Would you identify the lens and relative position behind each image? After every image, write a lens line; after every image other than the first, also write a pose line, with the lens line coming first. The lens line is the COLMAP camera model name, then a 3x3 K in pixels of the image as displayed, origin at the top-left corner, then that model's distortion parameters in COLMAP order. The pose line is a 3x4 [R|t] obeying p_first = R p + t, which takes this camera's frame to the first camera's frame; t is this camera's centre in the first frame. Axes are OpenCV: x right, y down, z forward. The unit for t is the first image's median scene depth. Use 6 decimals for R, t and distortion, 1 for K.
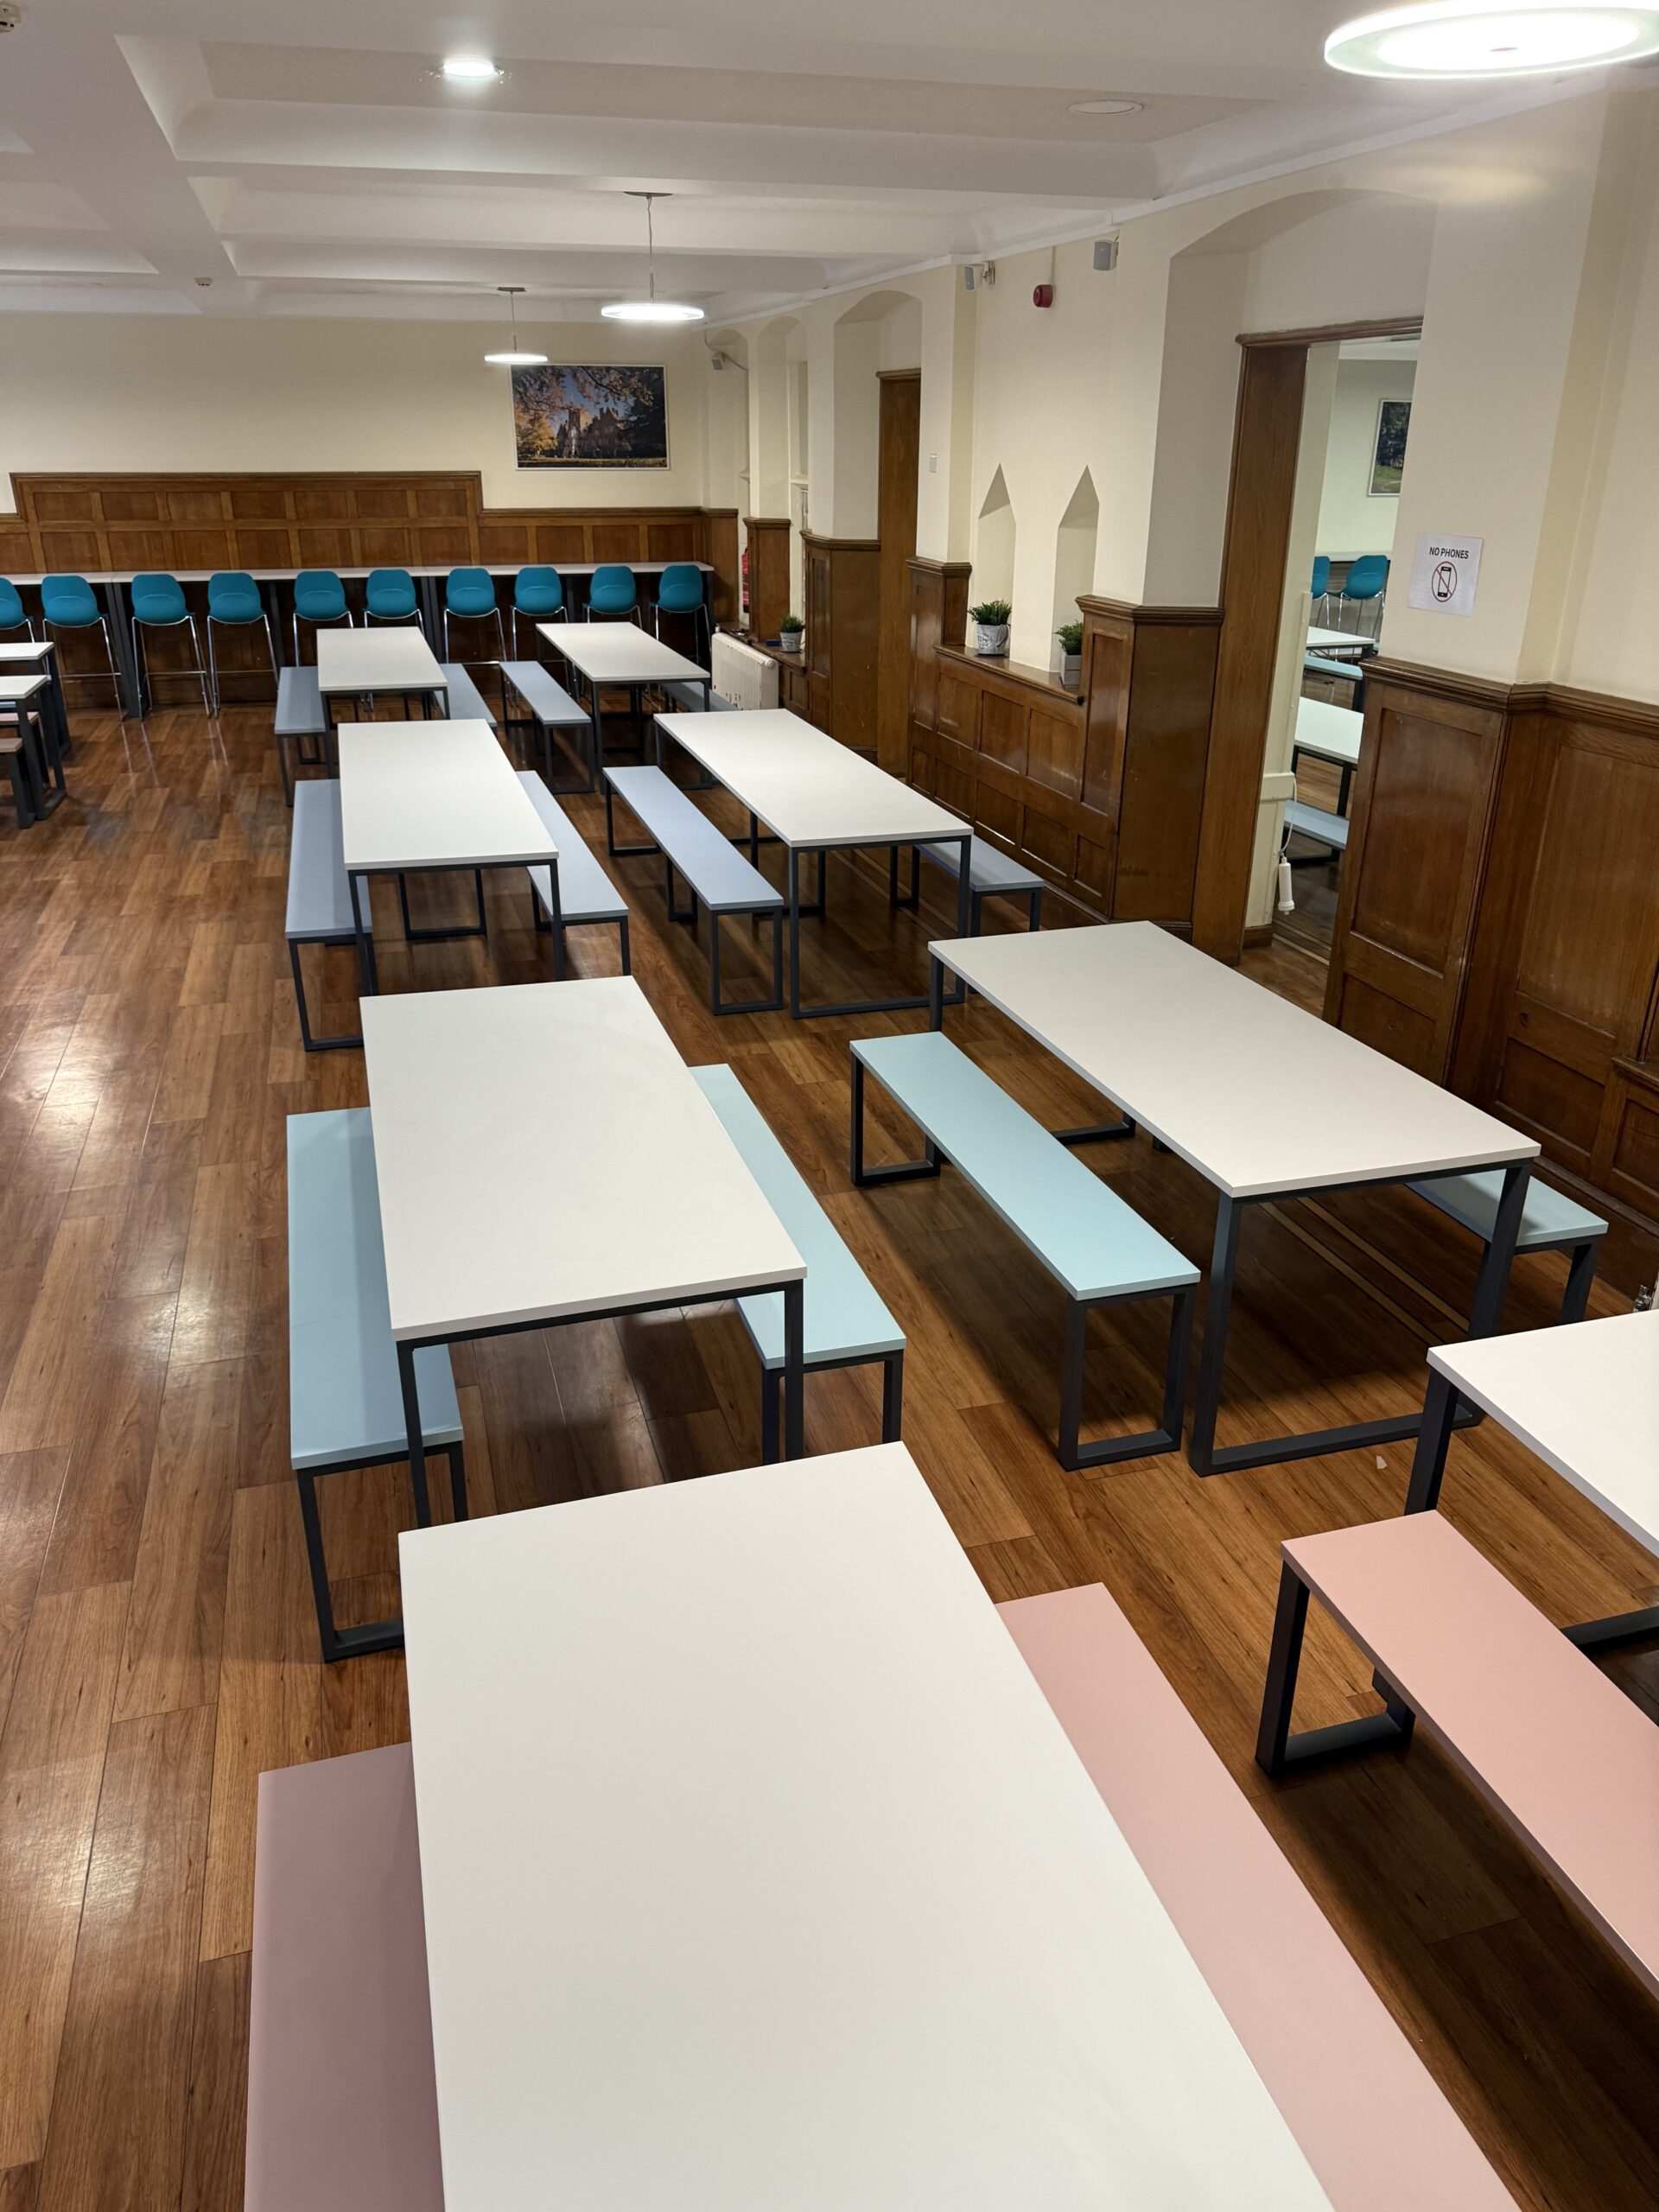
lens RADIAL K [[1572.2, 0, 829.5], [0, 1572.2, 1106.0], [0, 0, 1]] dist [0.010256, -0.009800]
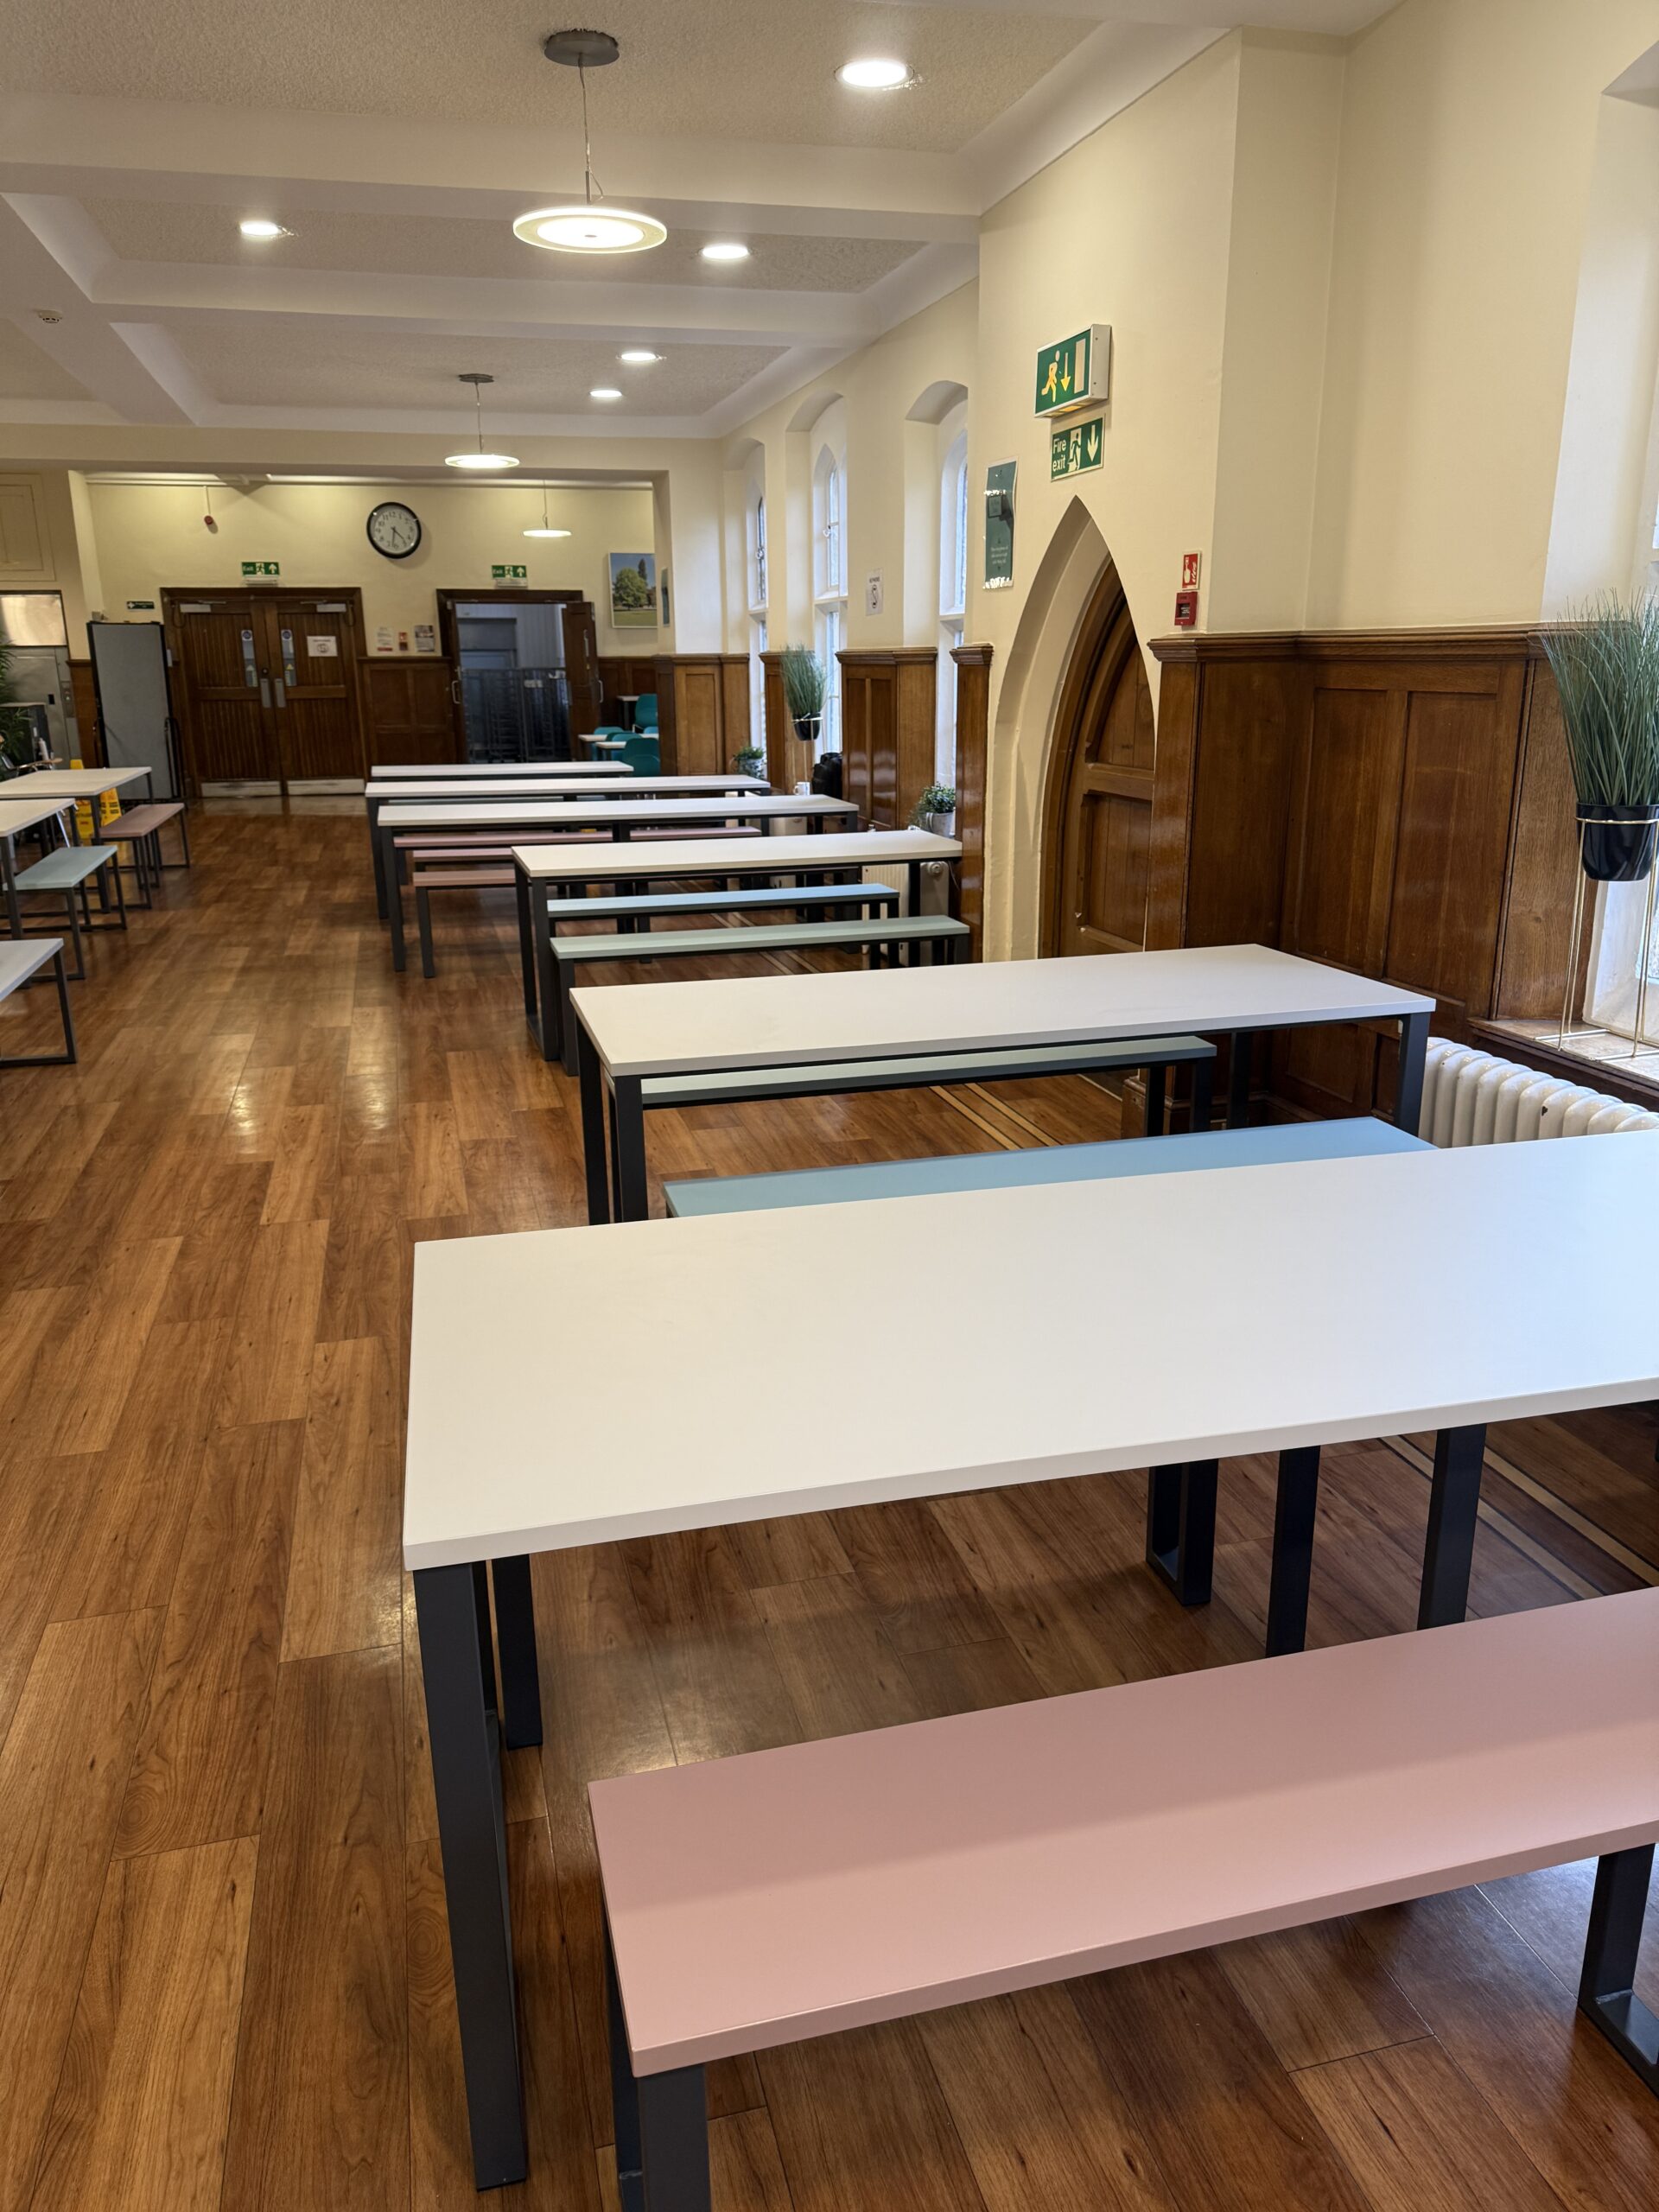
lens RADIAL K [[1572.2, 0, 829.5], [0, 1572.2, 1106.0], [0, 0, 1]] dist [0.010256, -0.009800]
pose [[-0.999561, -0.001422, 0.029581, -0.595827], [0.017622, 0.774228, 0.632662, -0.431688], [-0.023802, 0.632905, -0.773863, 1.196553]]
